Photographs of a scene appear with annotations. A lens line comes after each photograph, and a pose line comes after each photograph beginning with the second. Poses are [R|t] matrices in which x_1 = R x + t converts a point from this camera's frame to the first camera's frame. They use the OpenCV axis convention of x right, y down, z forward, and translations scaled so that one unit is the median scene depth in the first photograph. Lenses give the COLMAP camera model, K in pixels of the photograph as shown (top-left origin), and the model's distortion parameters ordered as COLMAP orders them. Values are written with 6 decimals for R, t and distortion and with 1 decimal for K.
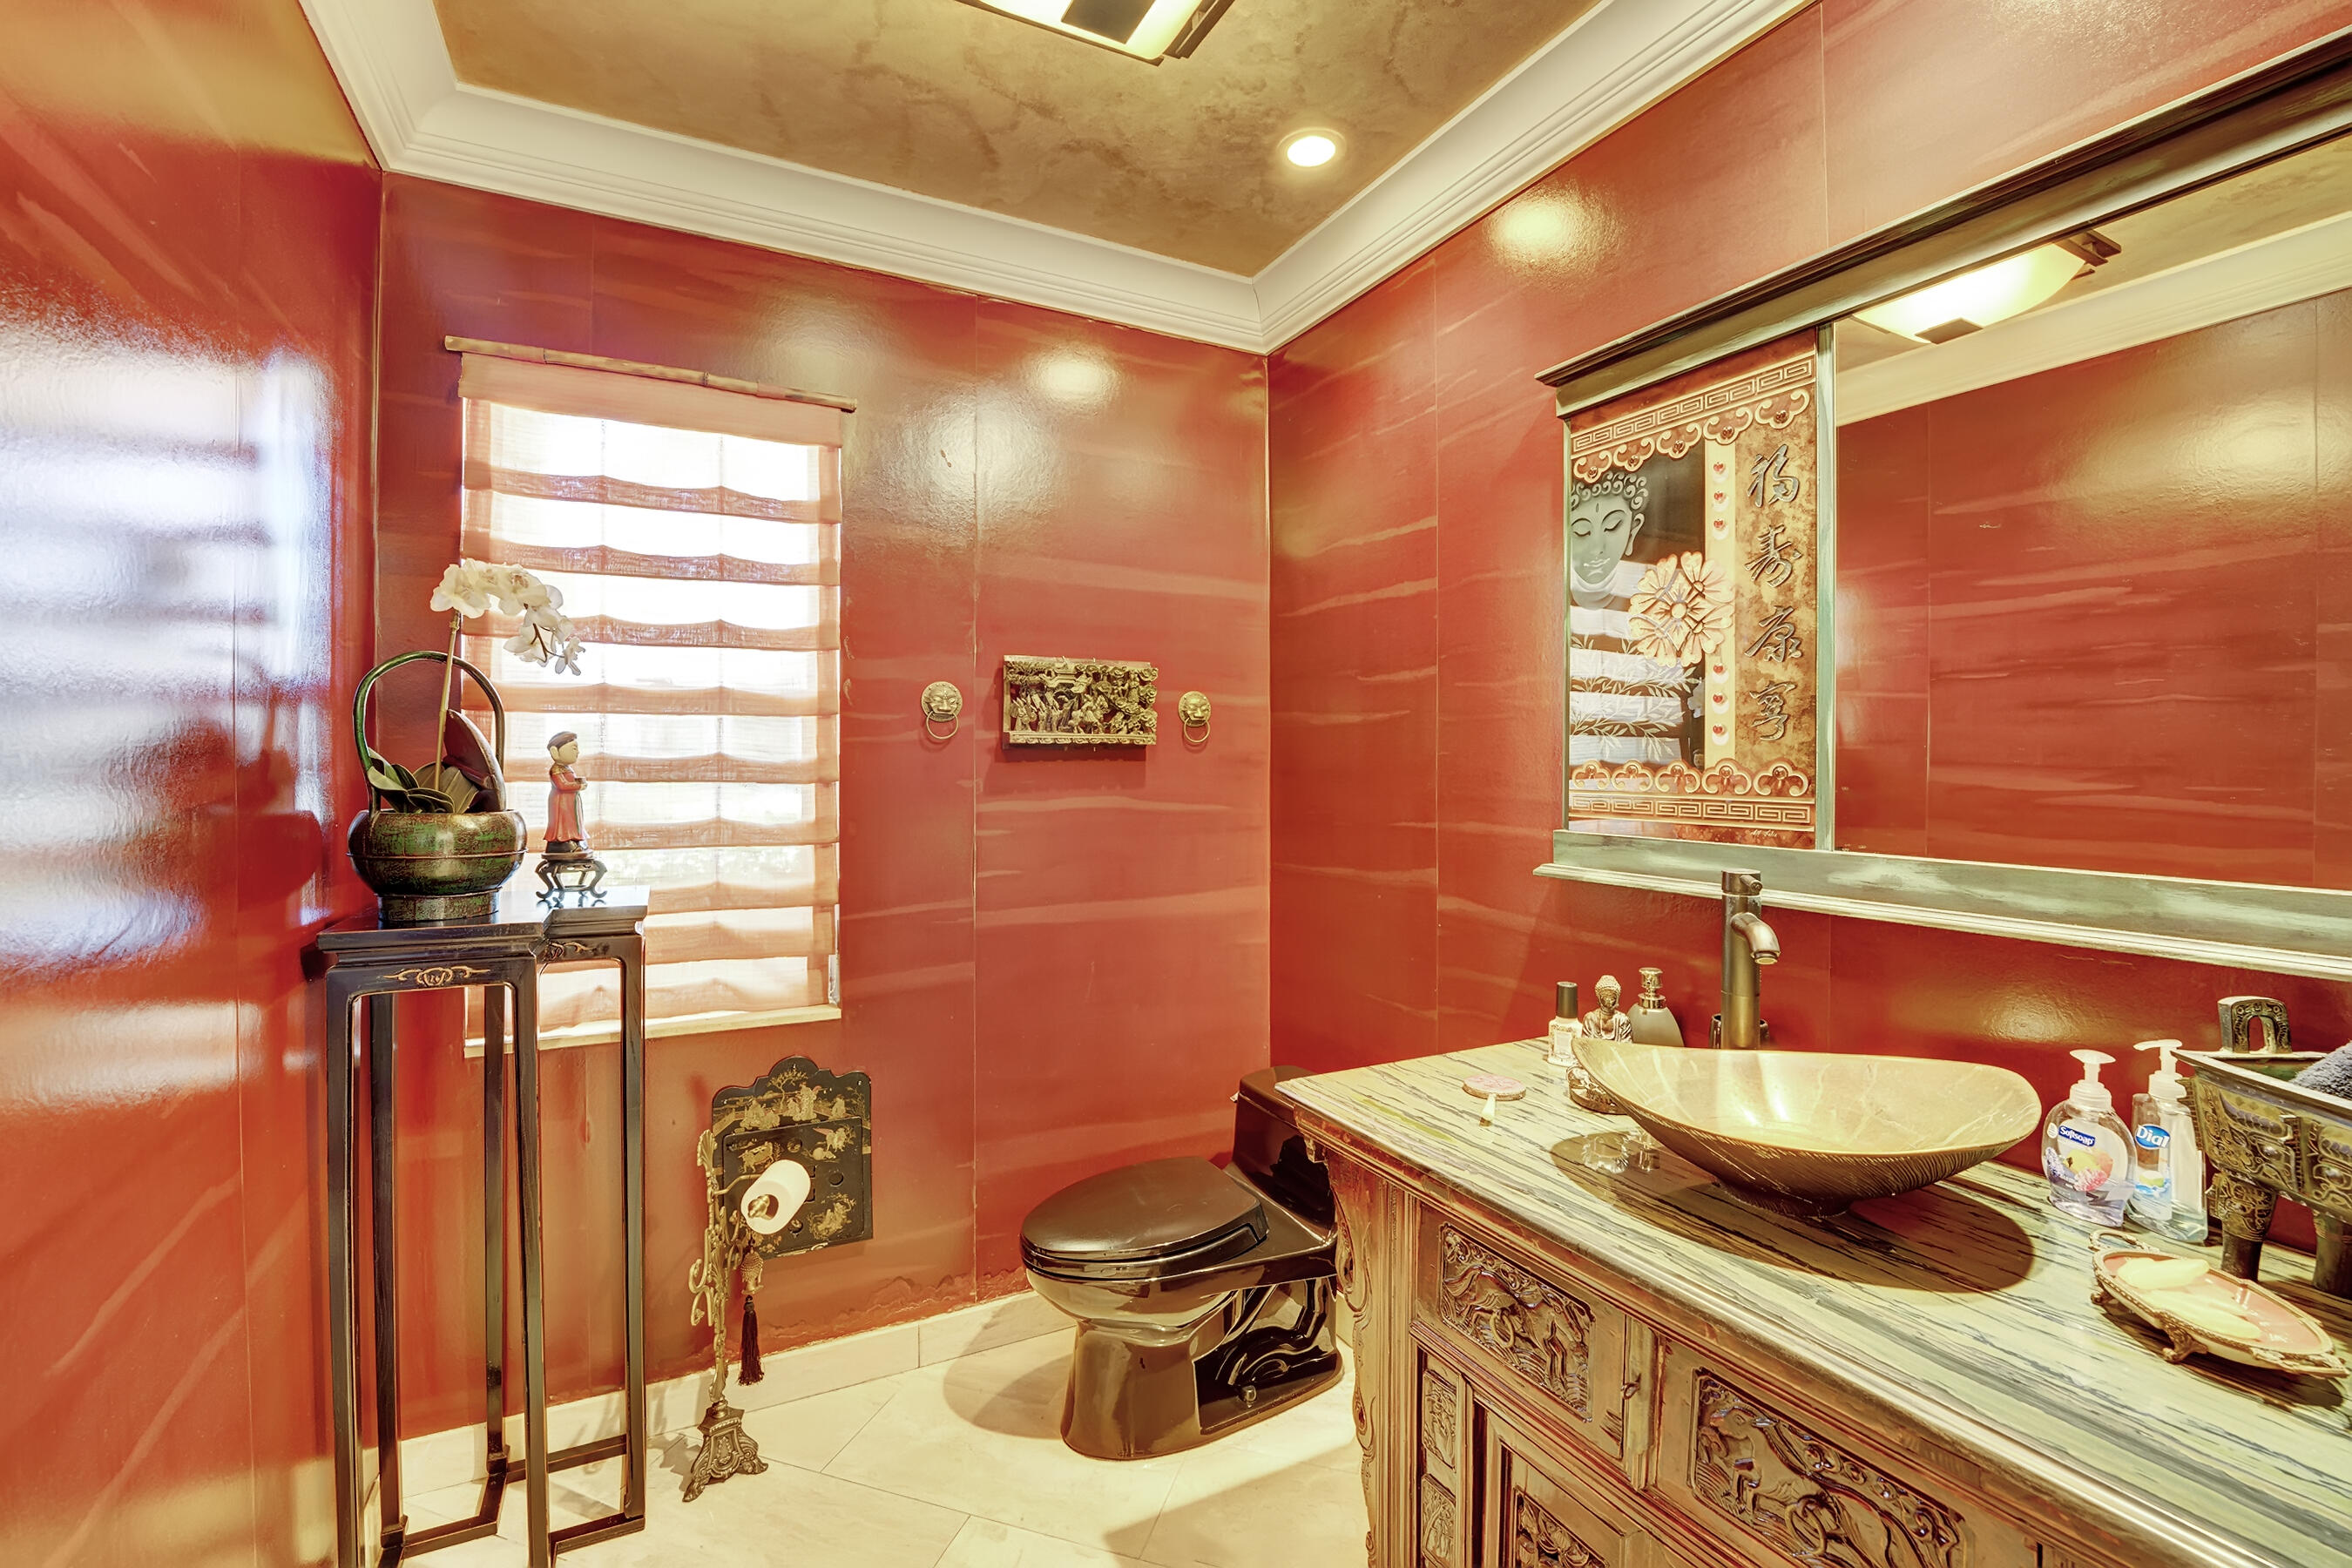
lens RADIAL K [[984.5, 0, 1173.4], [0, 984.5, 767.0], [0, 0, 1]] dist [-0.026419, 0.005434]
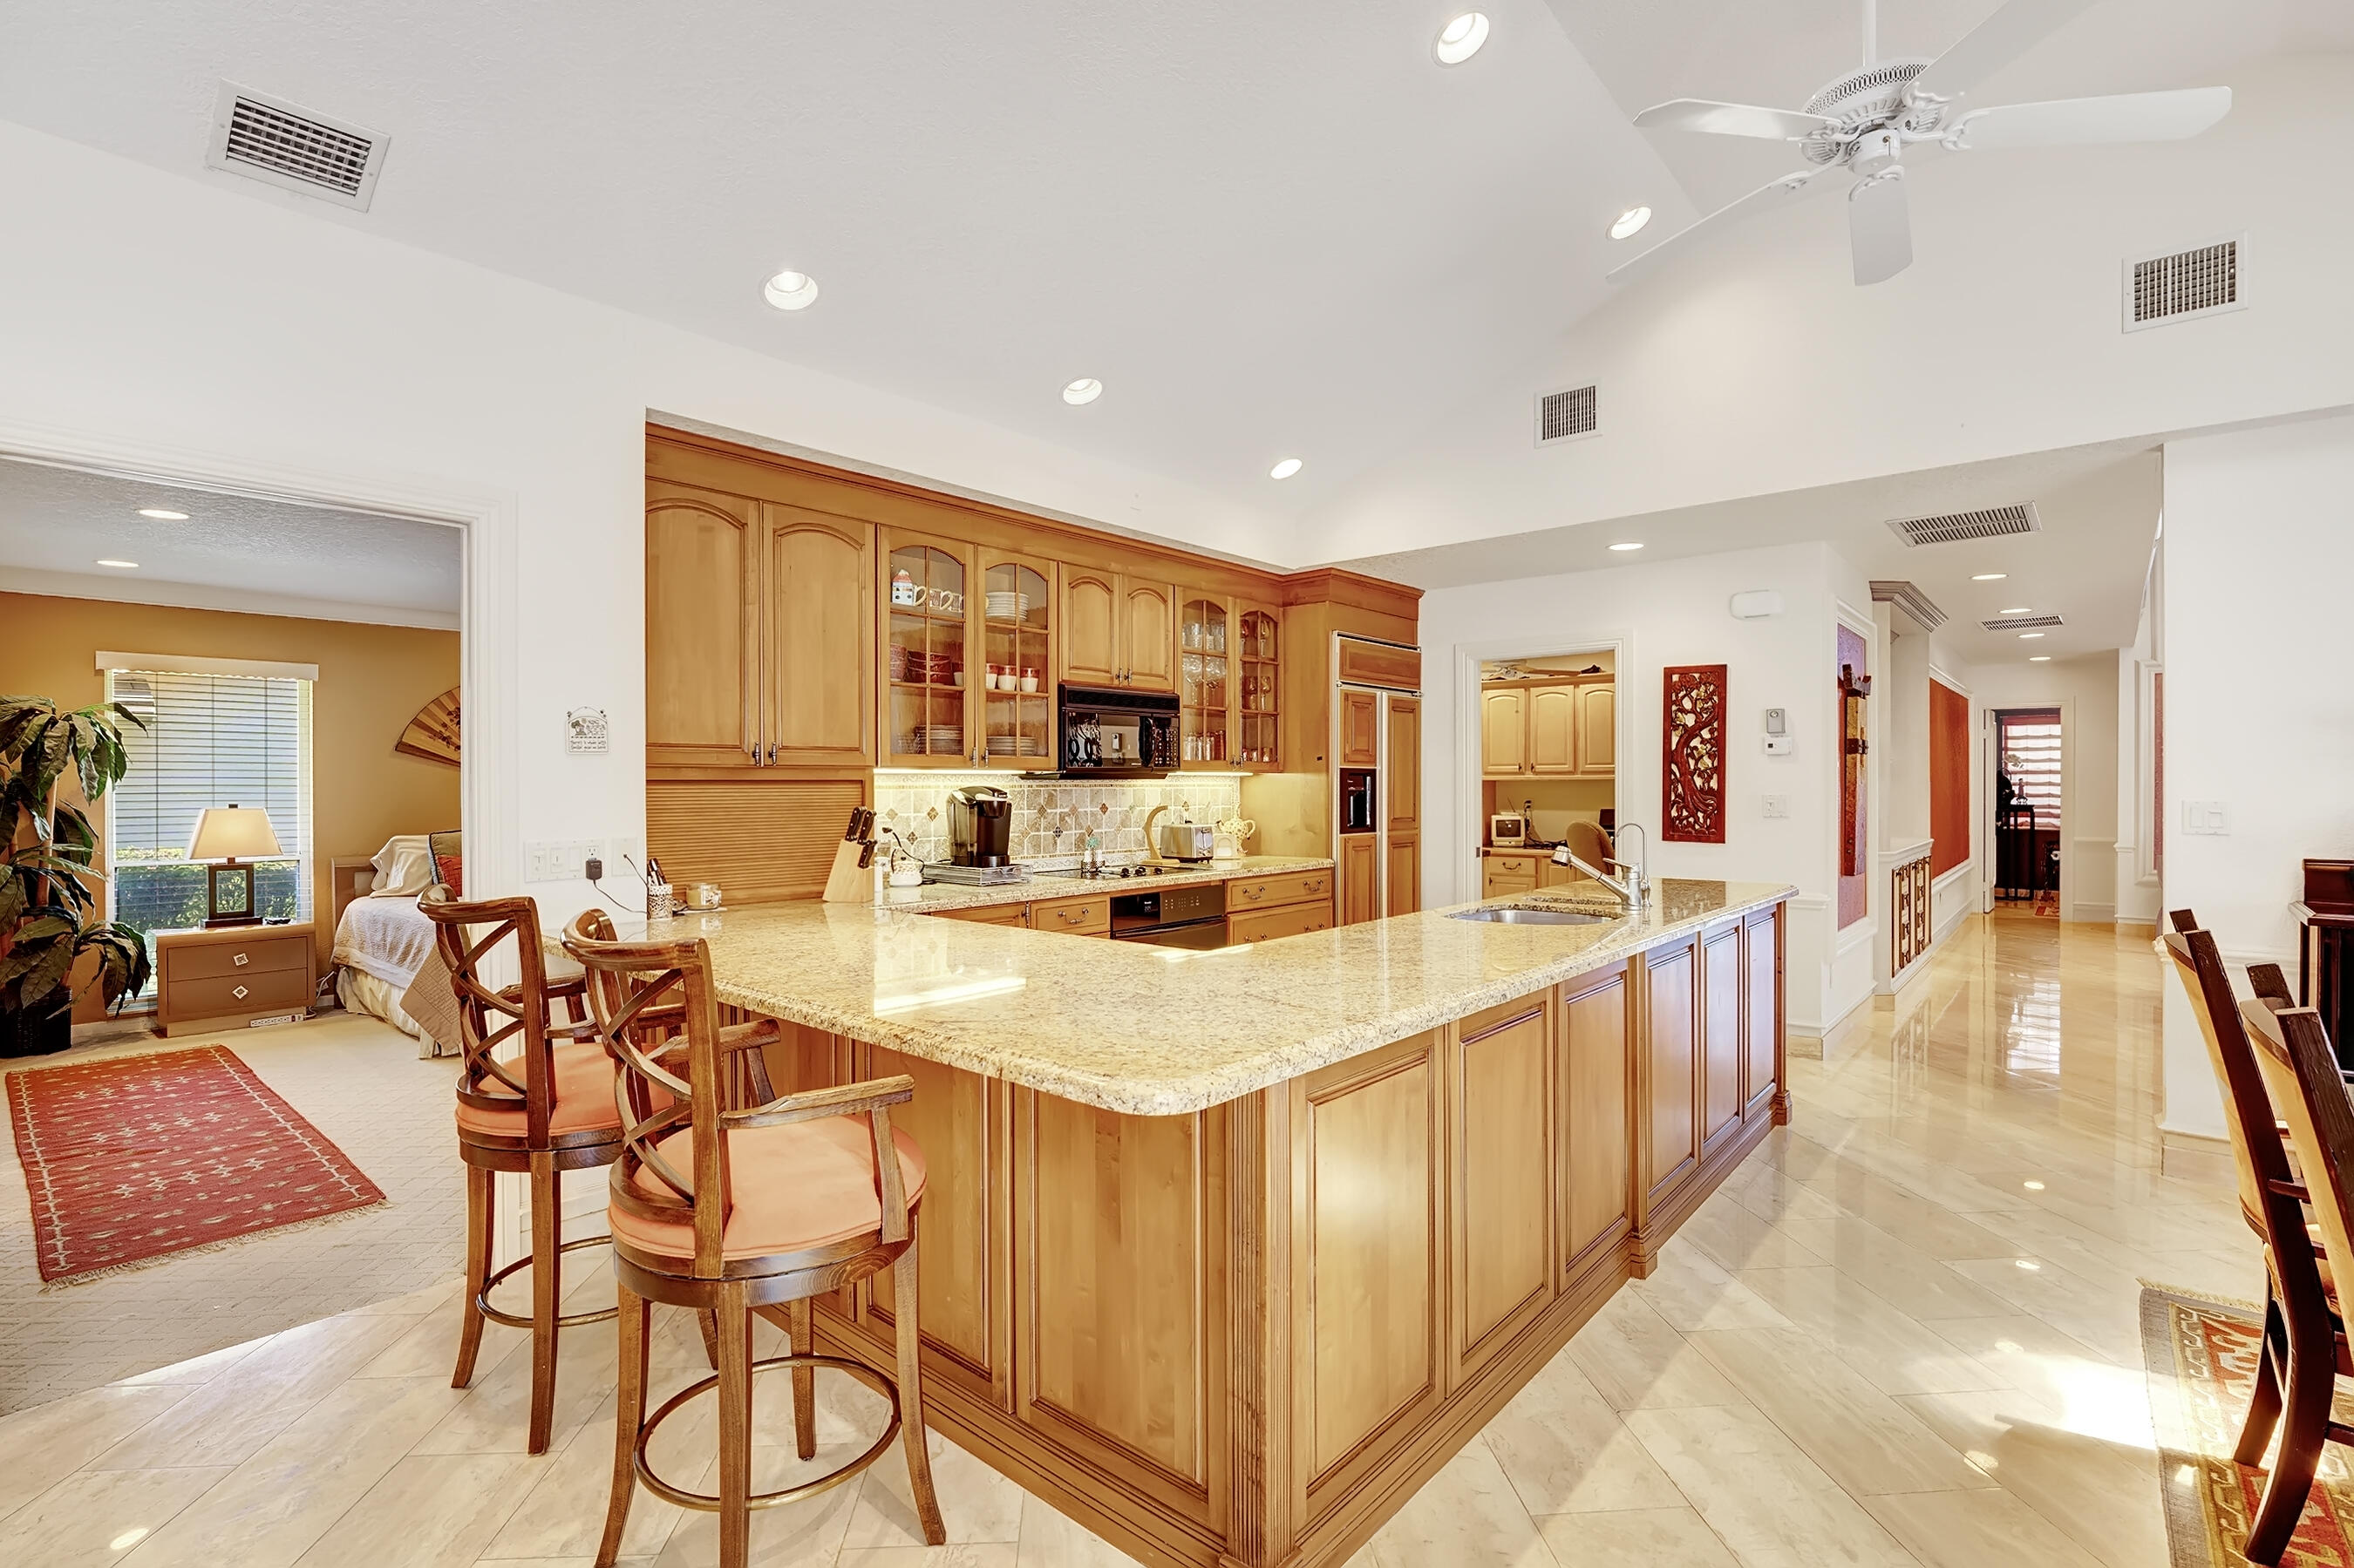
lens RADIAL K [[1117.5, 0, 1175.6], [0, 1117.5, 785.5], [0, 0, 1]] dist [-0.002742, -0.000285]
pose [[0.396727, -0.003673, -0.917929, 3.904125], [-0.005754, 0.999962, -0.006489, 0.093686], [0.917919, 0.007856, 0.396691, -7.006939]]
